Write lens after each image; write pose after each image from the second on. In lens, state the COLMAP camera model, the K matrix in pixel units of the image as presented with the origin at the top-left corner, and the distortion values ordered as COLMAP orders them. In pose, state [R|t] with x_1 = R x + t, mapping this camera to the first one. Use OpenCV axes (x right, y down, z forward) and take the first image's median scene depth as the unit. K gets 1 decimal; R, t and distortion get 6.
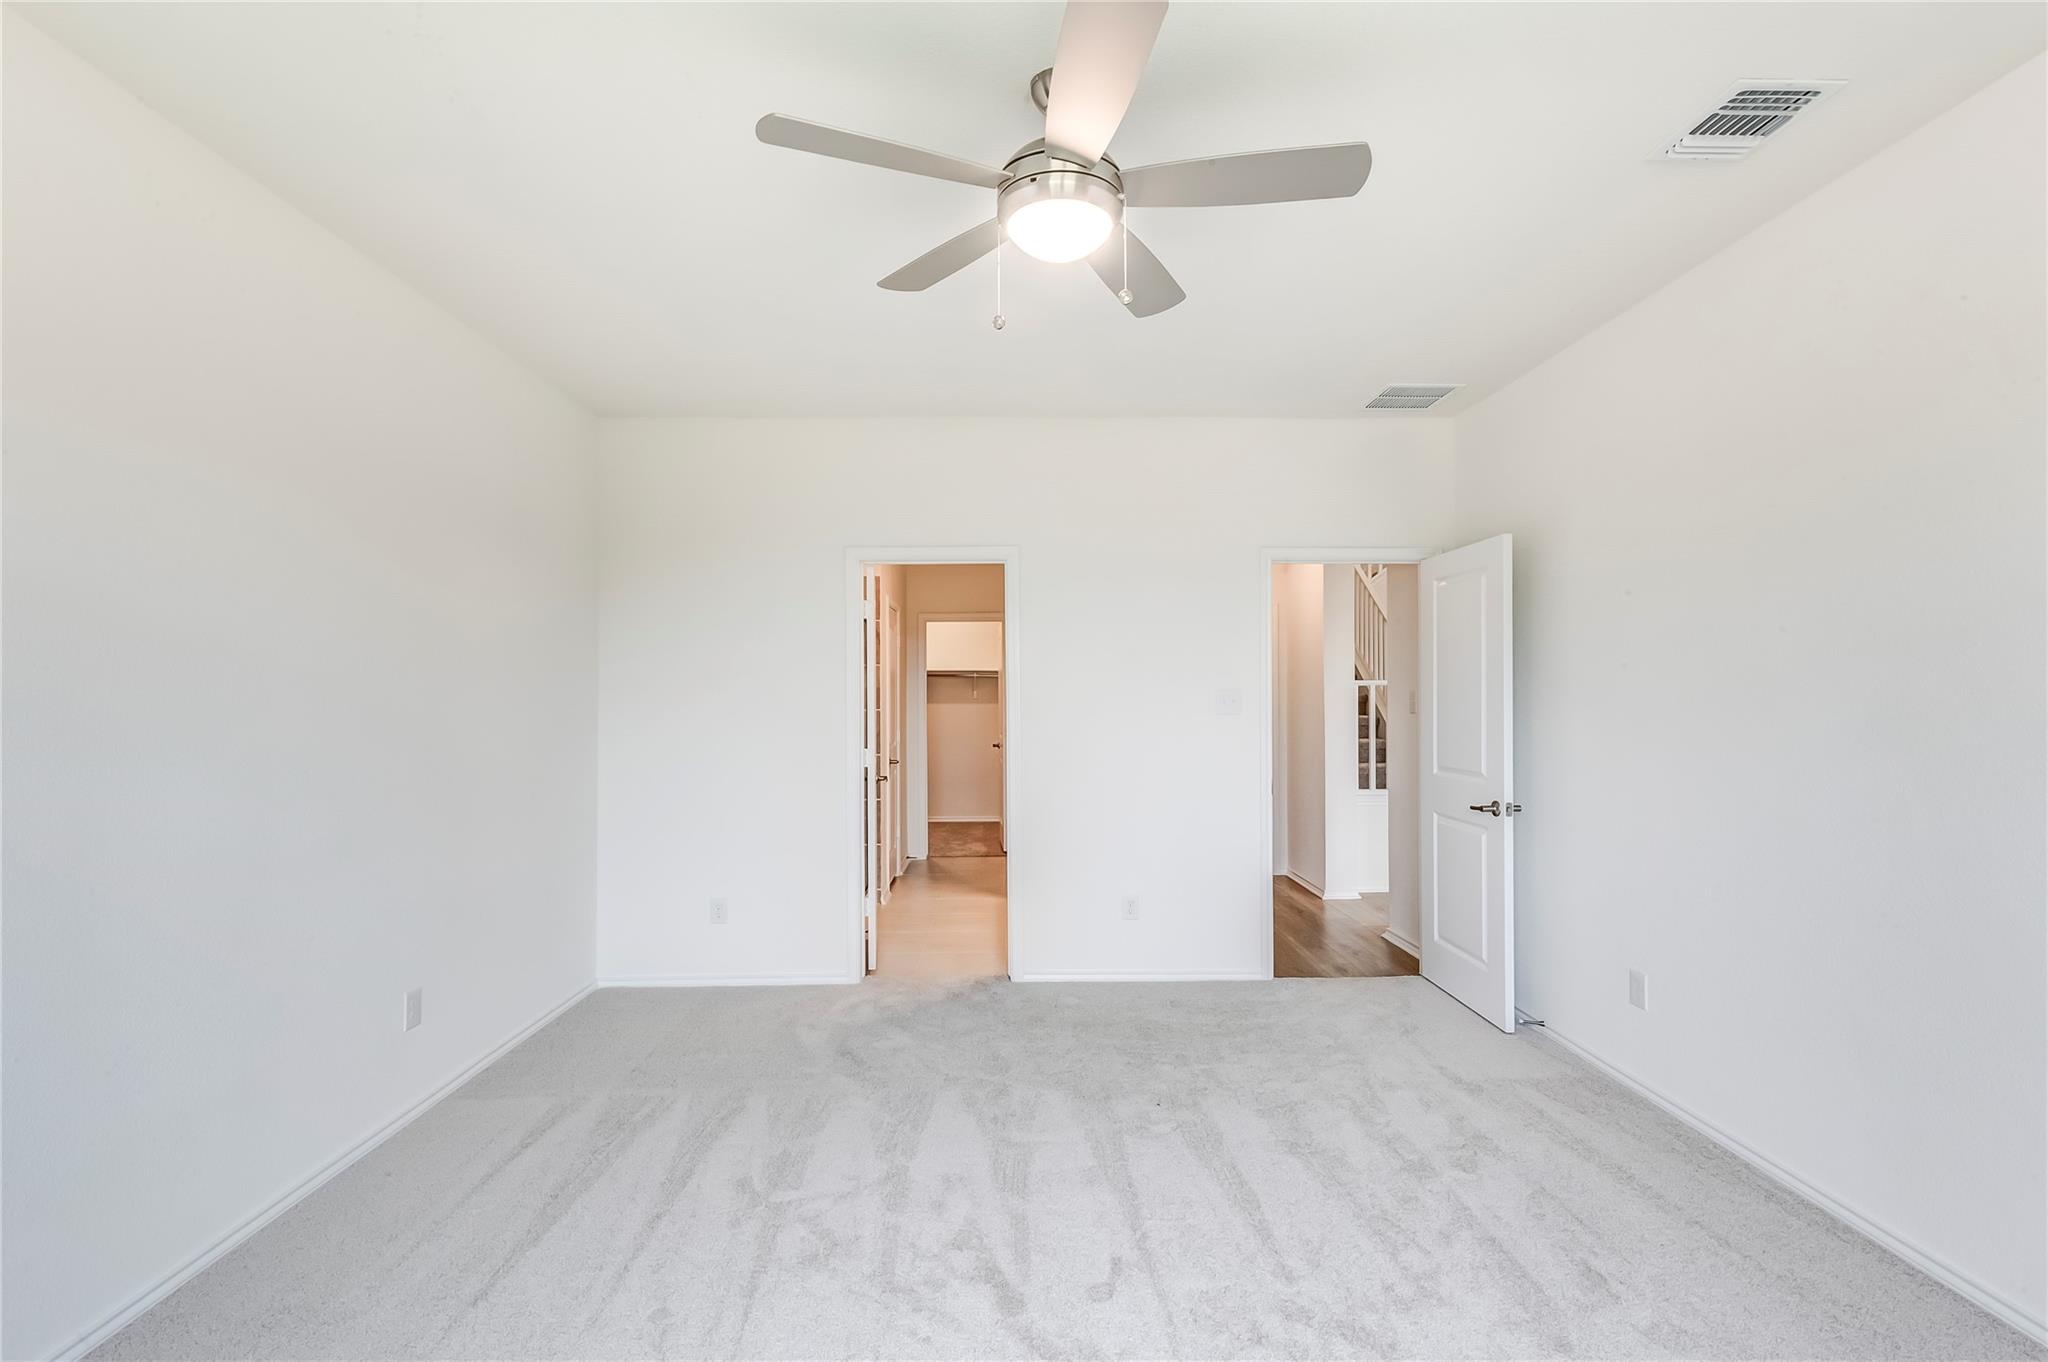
lens RADIAL K [[928.2, 0, 1031.6], [0, 928.2, 691.6], [0, 0, 1]] dist [0.005381, -0.000674]
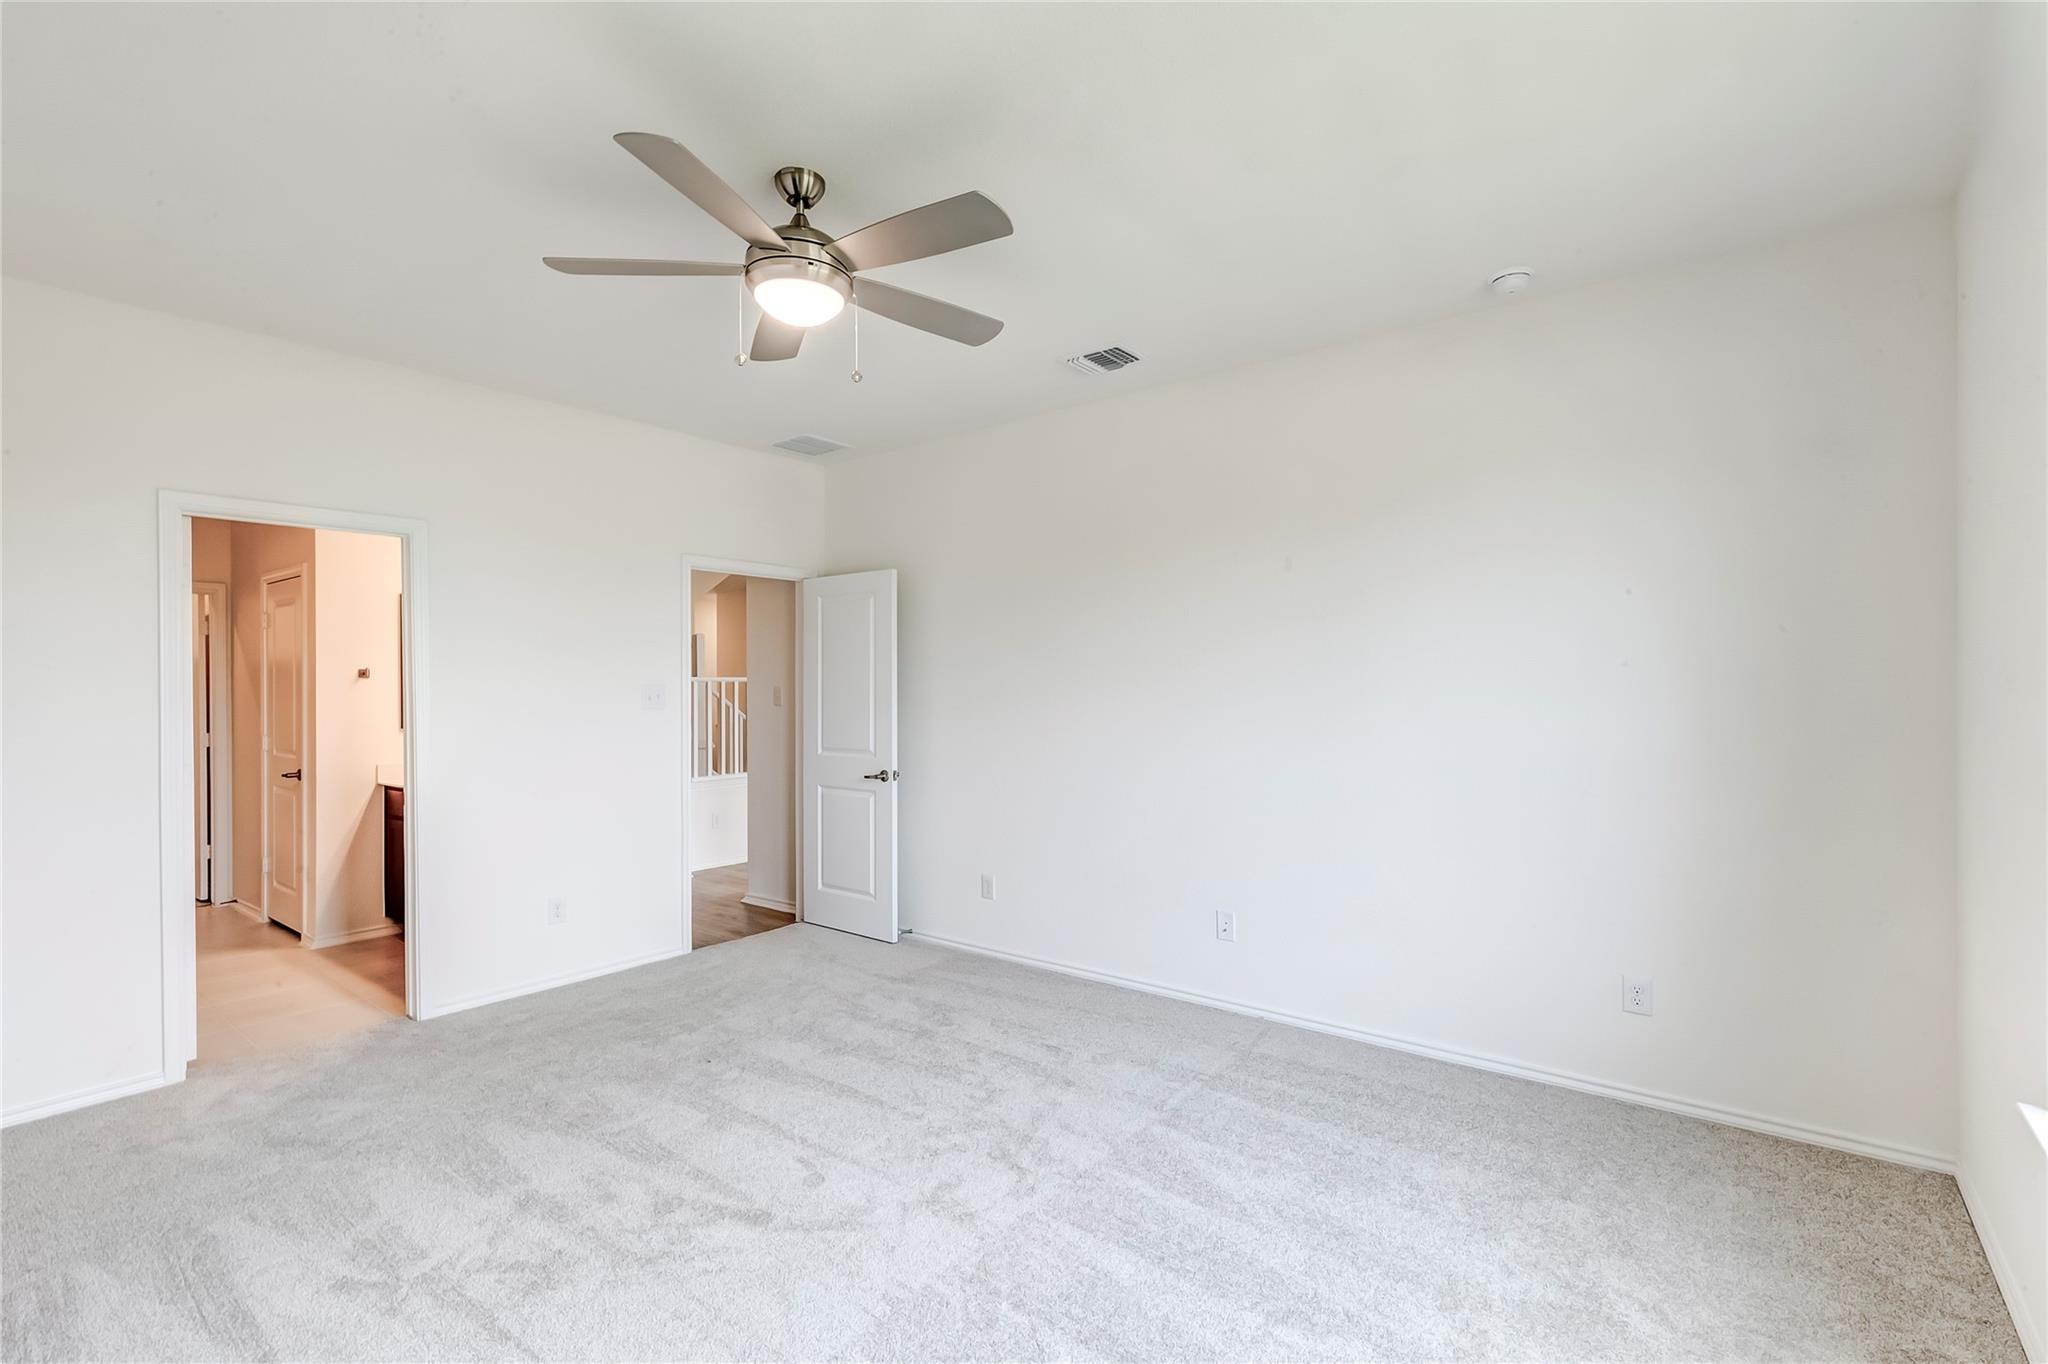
lens RADIAL K [[928.2, 0, 1026.0], [0, 928.2, 690.1], [0, 0, 1]] dist [0.005381, -0.000674]
pose [[0.633212, -0.000929, 0.773978, -0.484774], [-0.000489, 0.999999, 0.001601, 0.001749], [-0.773978, -0.001392, 0.633211, 0.011180]]
